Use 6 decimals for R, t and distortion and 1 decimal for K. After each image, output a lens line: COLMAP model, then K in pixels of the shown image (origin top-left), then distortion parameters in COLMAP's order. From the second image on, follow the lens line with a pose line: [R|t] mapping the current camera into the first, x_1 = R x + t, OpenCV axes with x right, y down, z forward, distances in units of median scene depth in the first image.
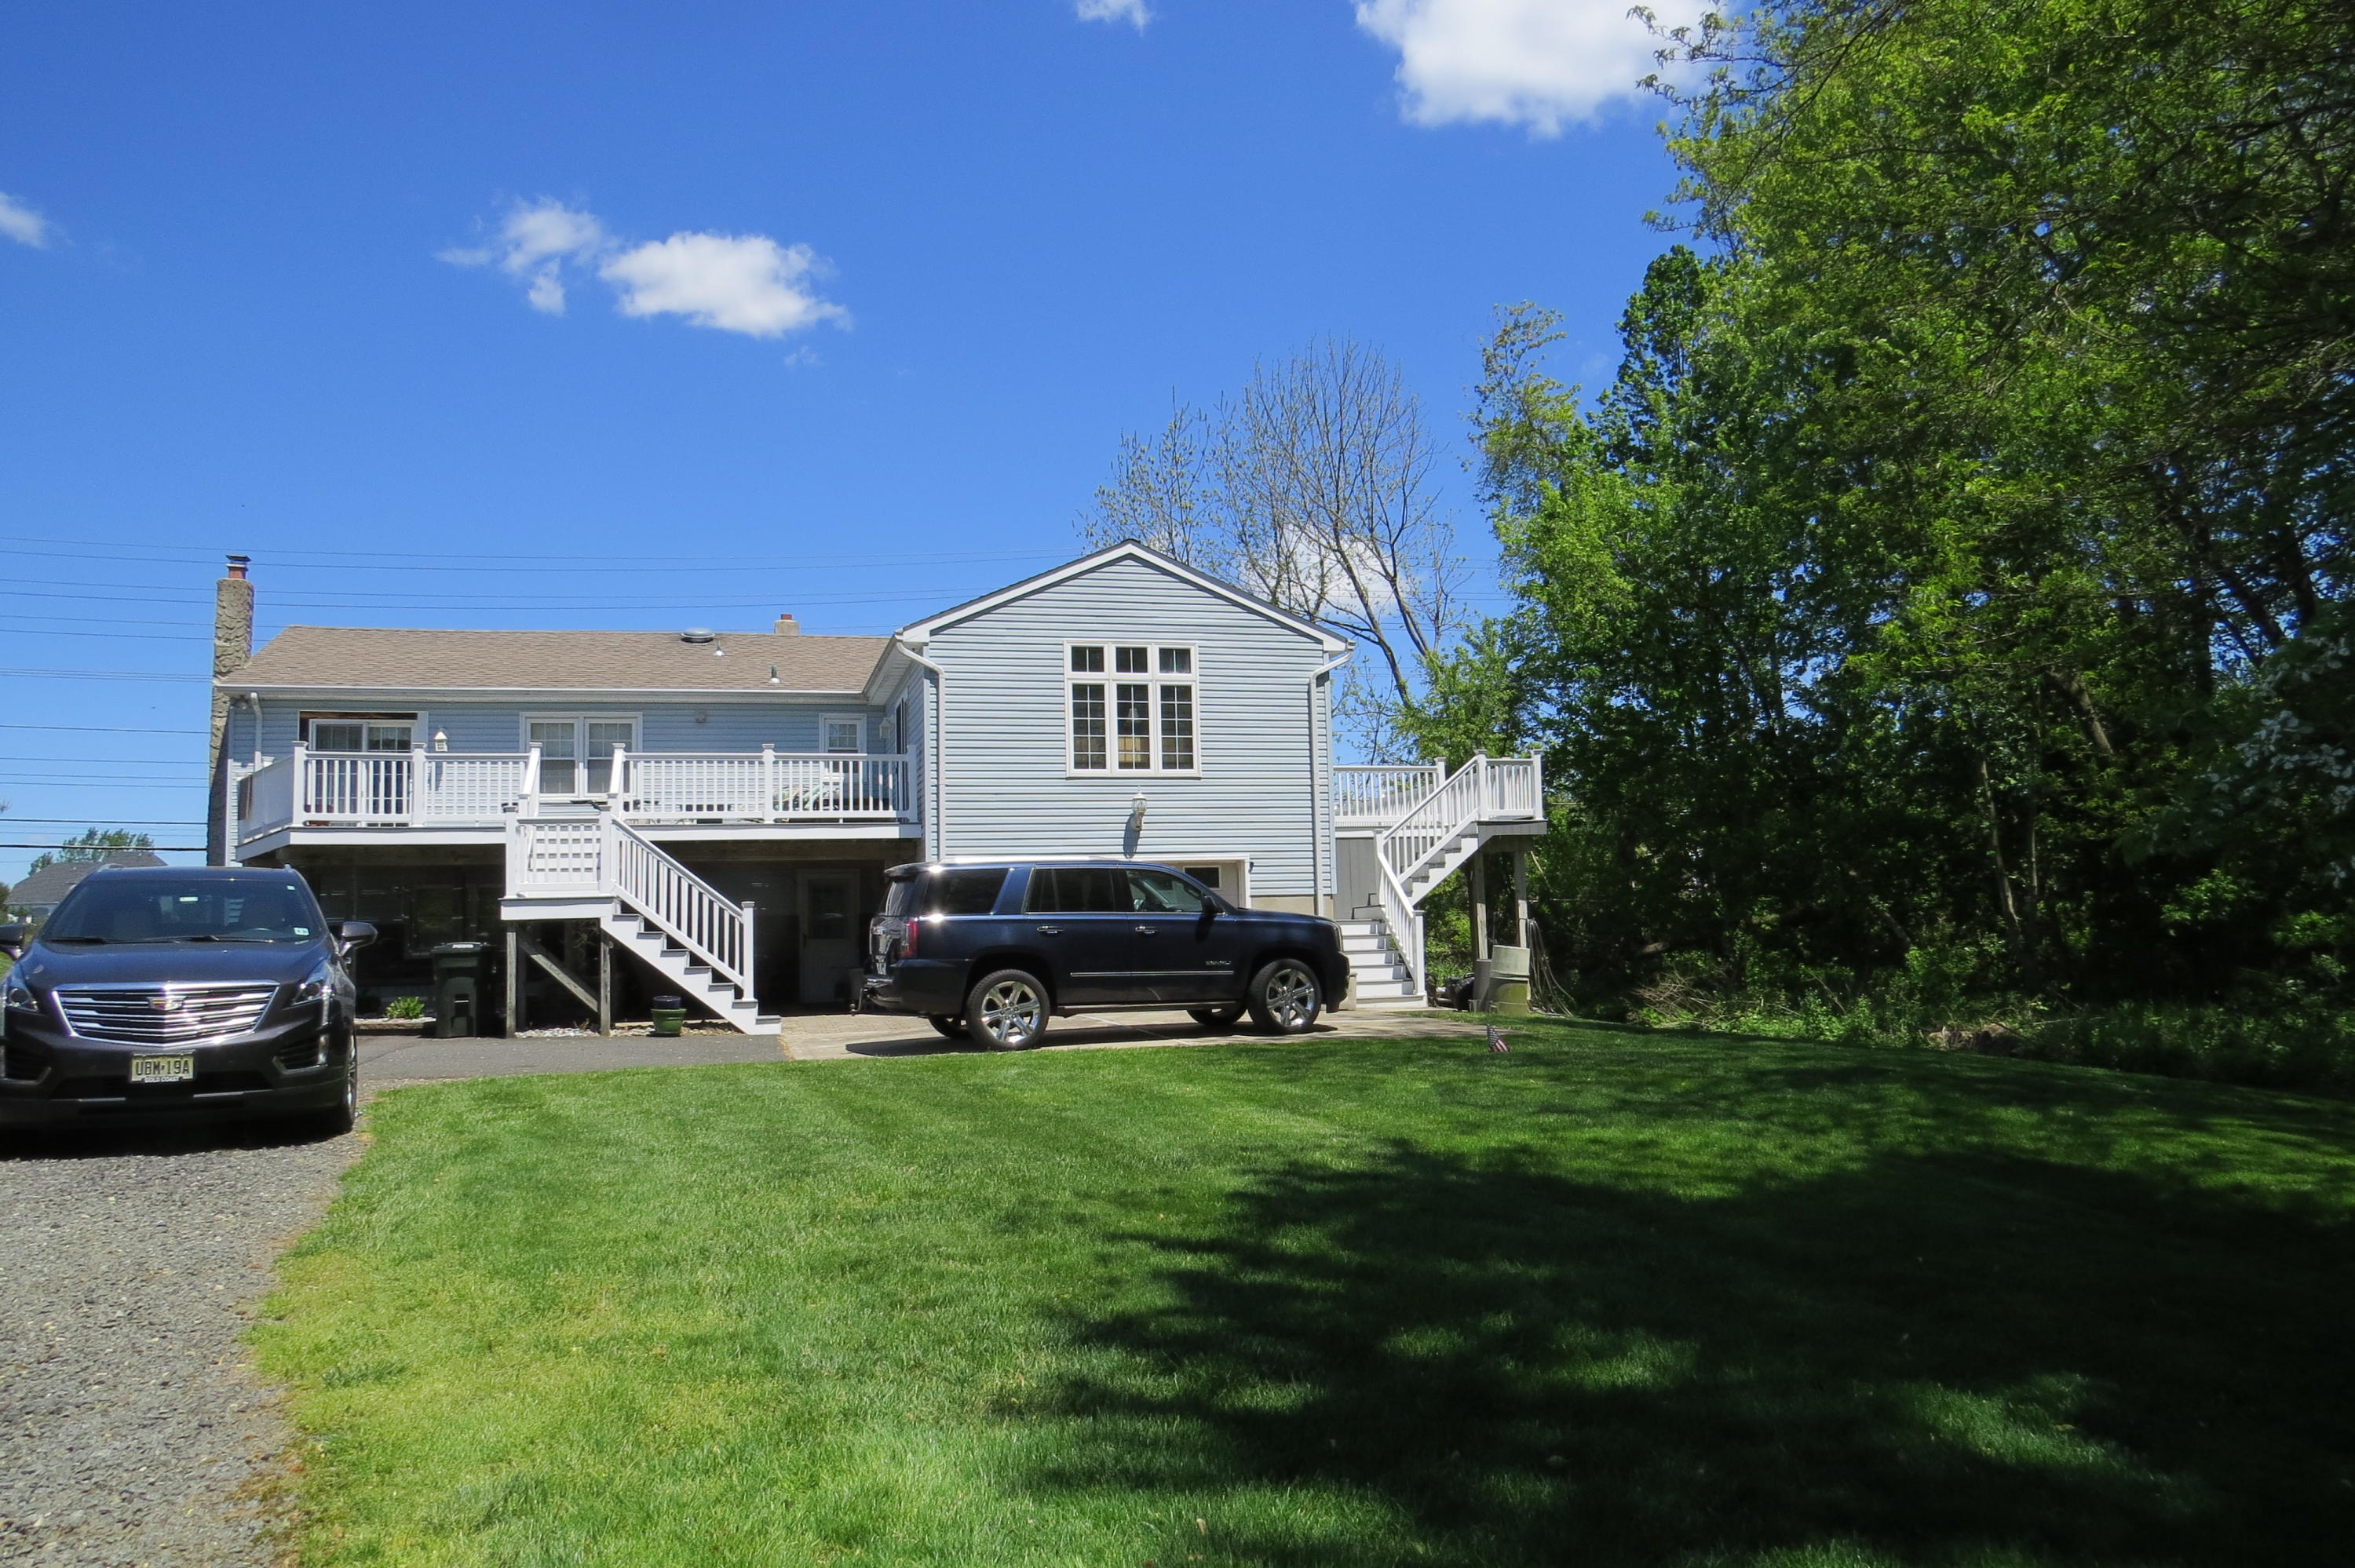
lens RADIAL K [[1680.4, 0, 1168.4], [0, 1680.4, 795.5], [0, 0, 1]] dist [-0.024371, 0.000419]
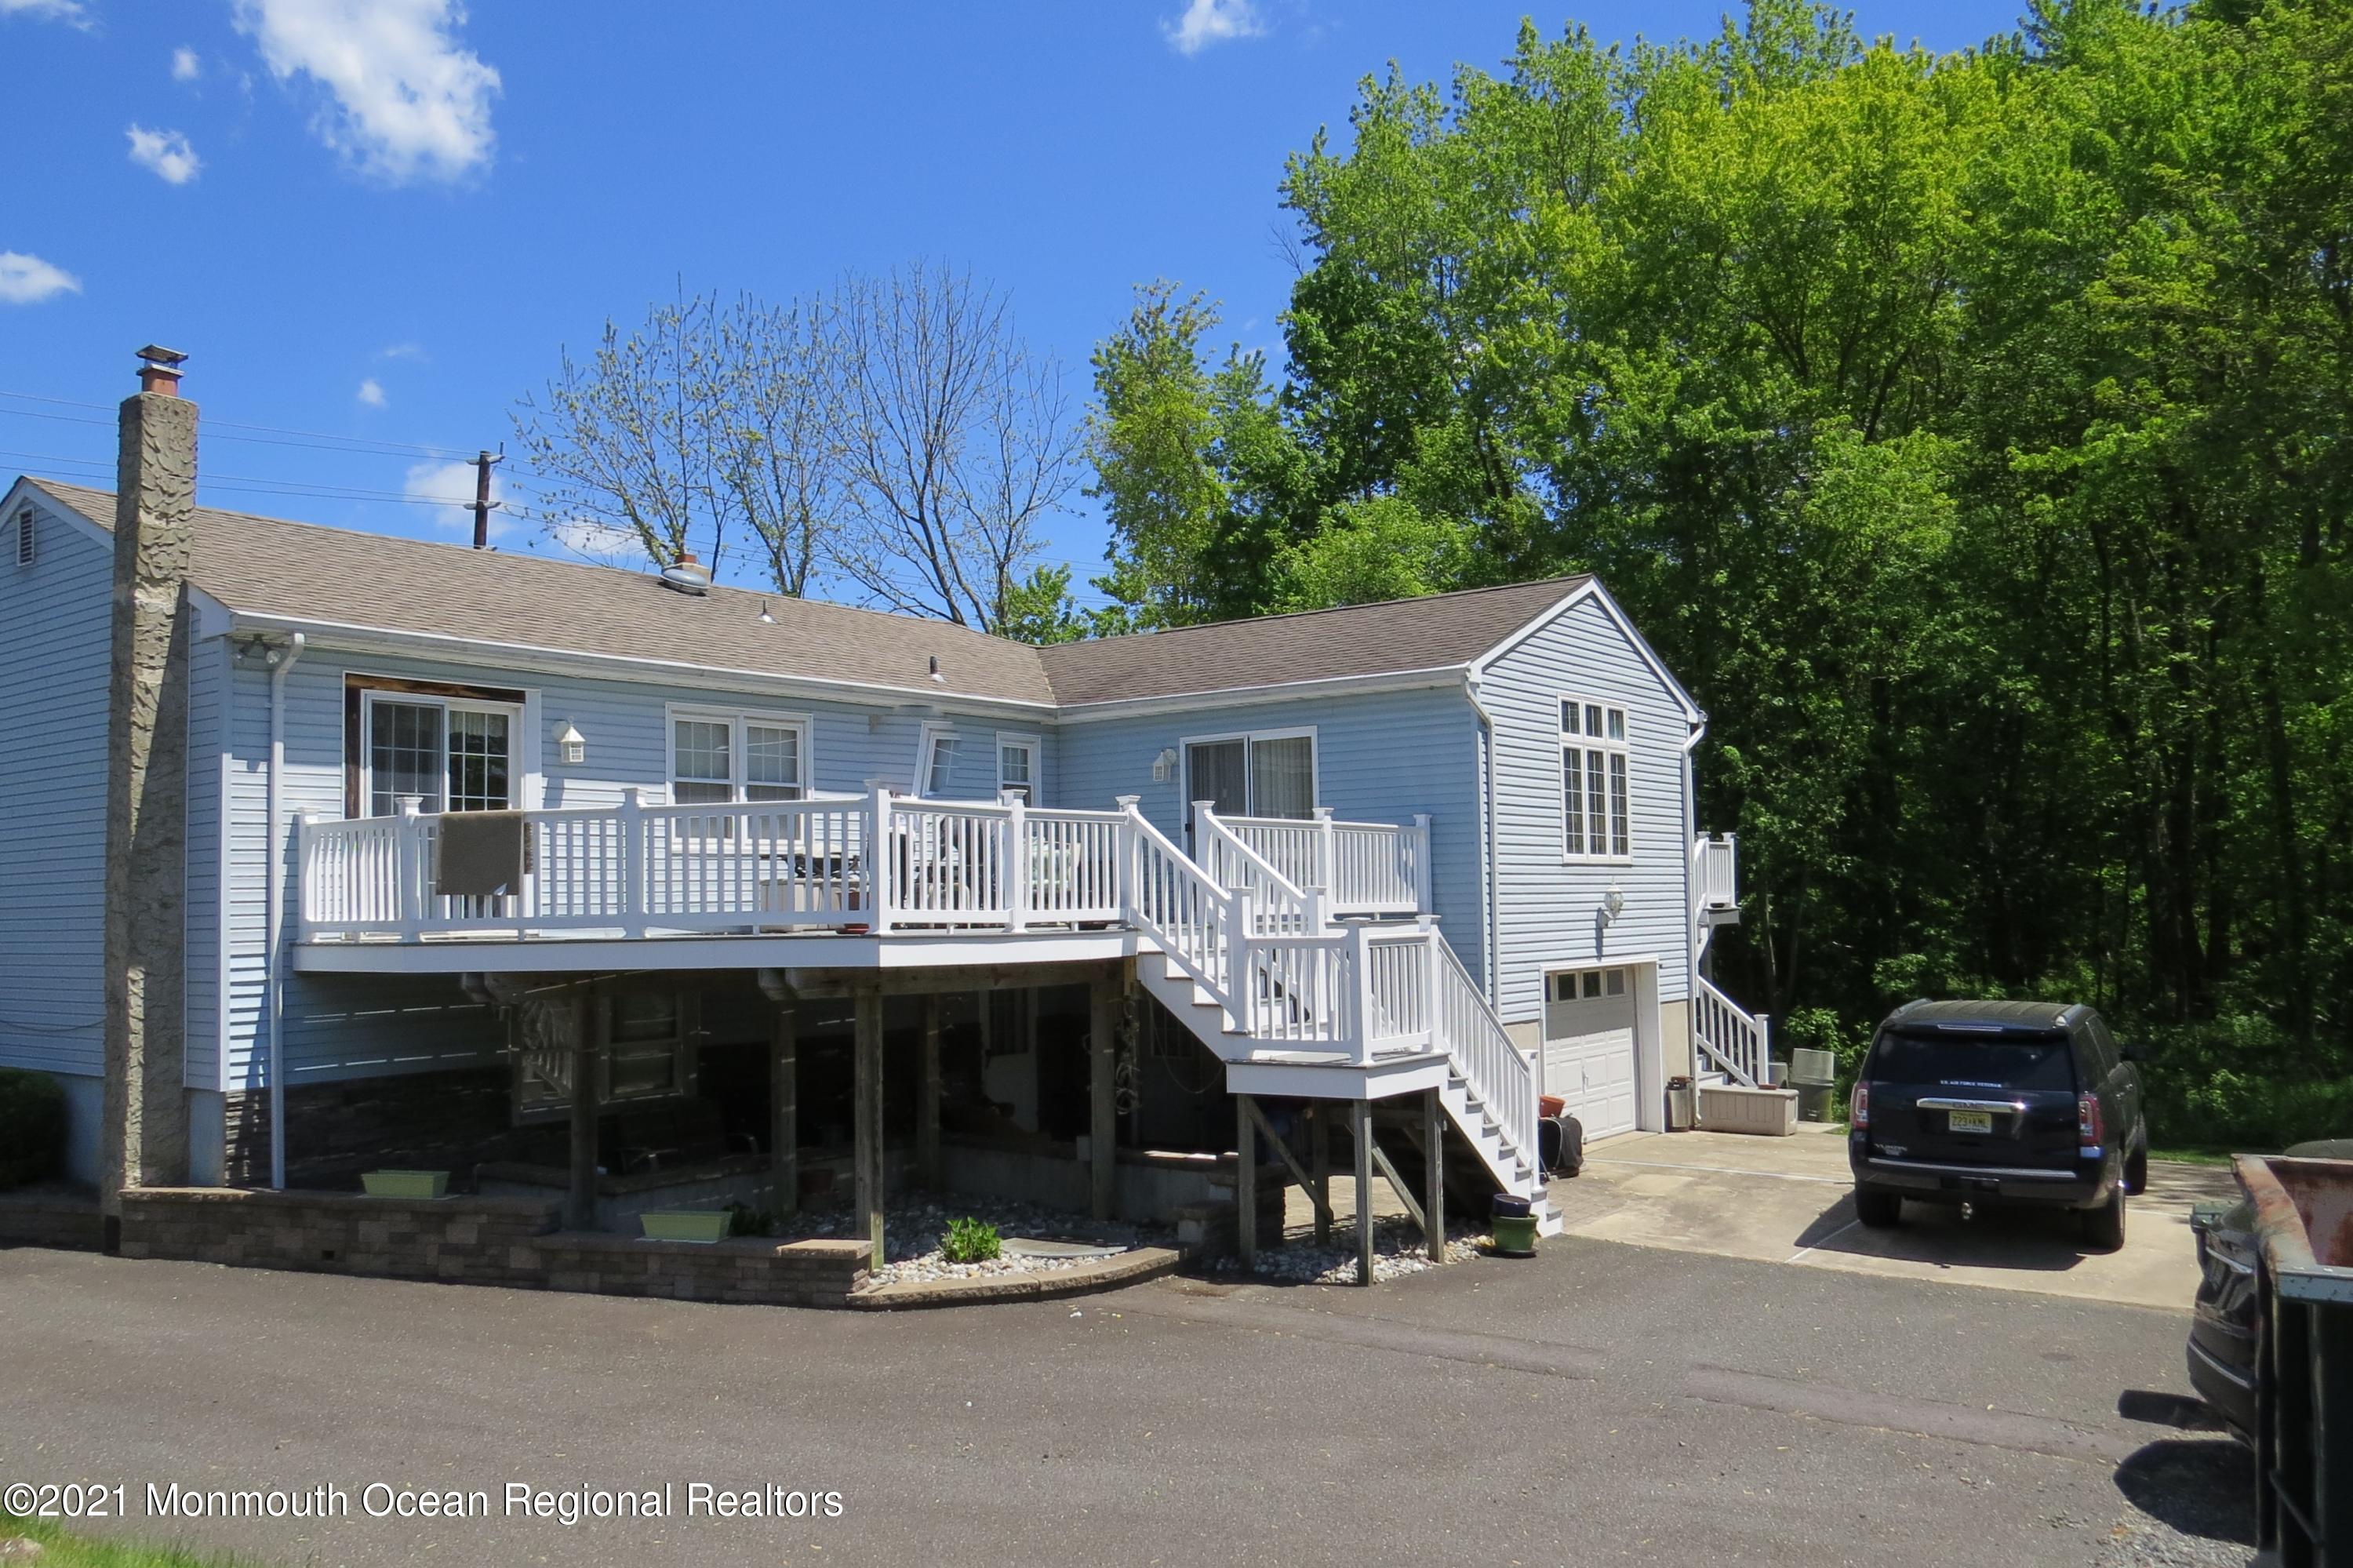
lens RADIAL K [[1801.5, 0, 1170.6], [0, 1801.5, 778.4], [0, 0, 1]] dist [0.016272, -0.000109]
pose [[0.799771, 0.058423, 0.597456, -0.720876], [-0.060101, 0.998045, -0.017142, -0.024946], [-0.597289, -0.022198, 0.801719, 0.416674]]
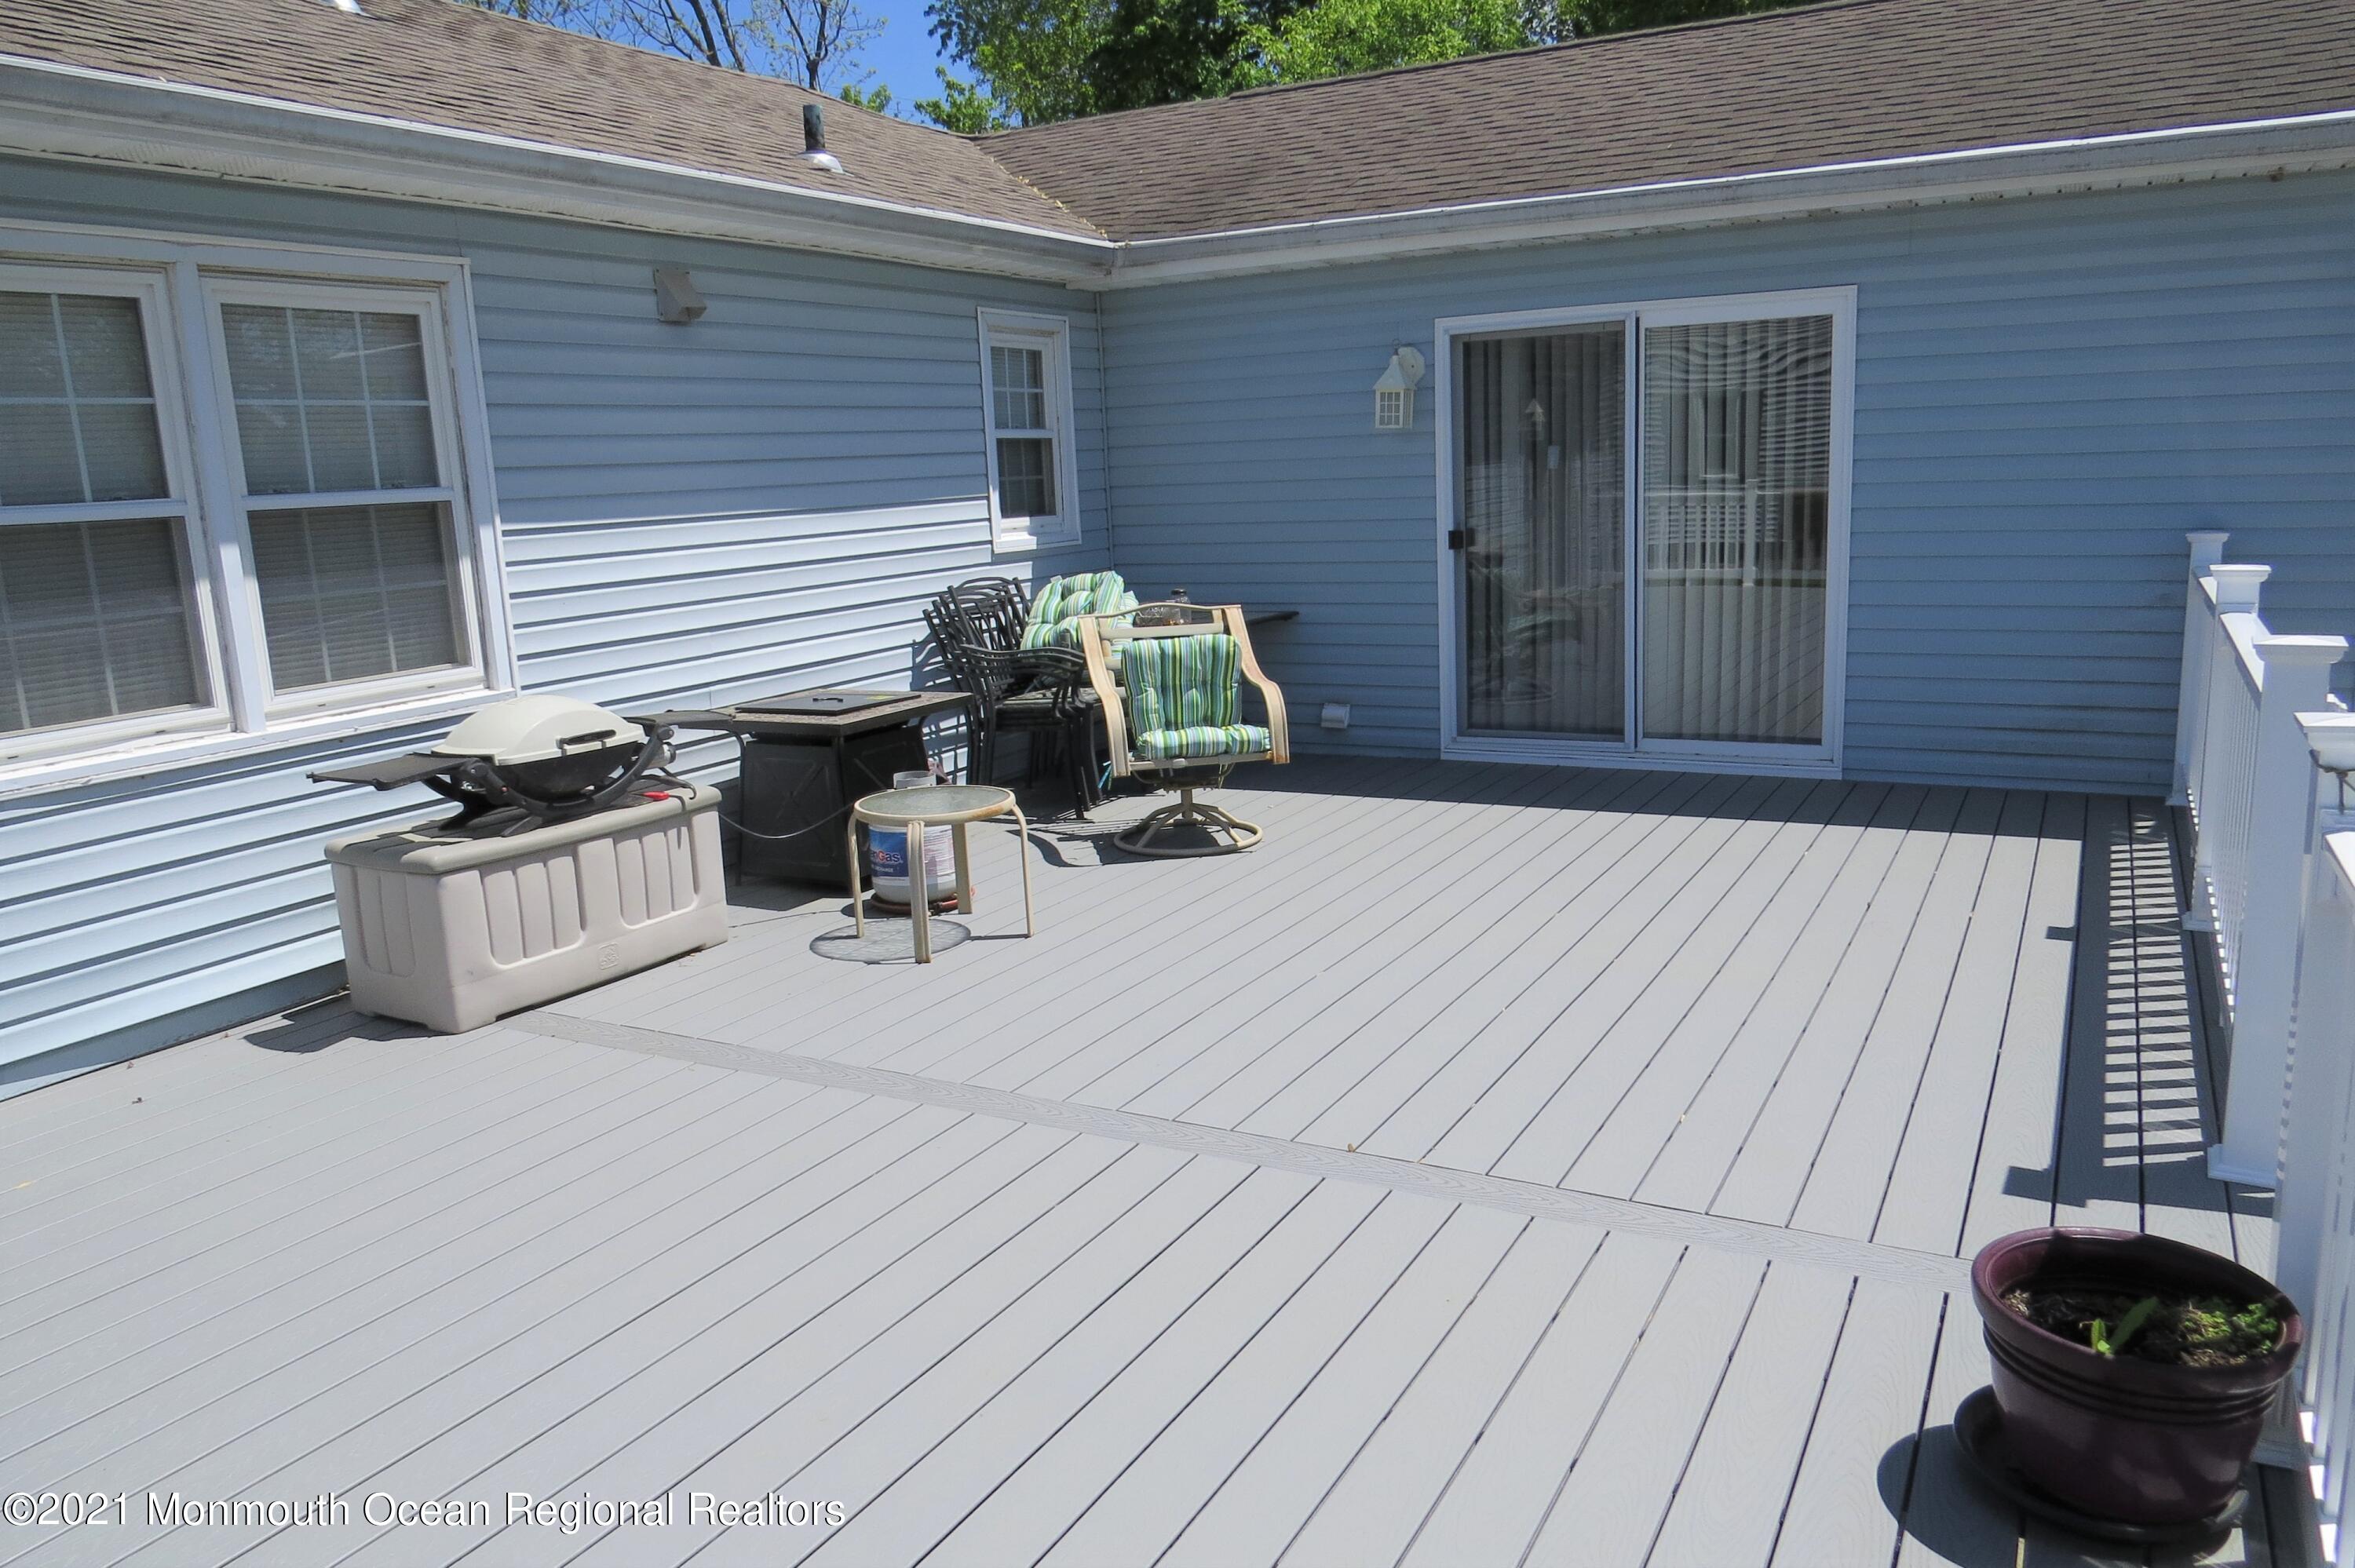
lens RADIAL K [[1680.4, 0, 1193.8], [0, 1680.4, 783.8], [0, 0, 1]] dist [-0.024371, 0.000419]
pose [[0.707003, -0.129365, 0.695278, -0.465394], [-0.044622, 0.973008, 0.226415, -0.044020], [-0.705802, -0.191101, 0.682147, 0.922168]]
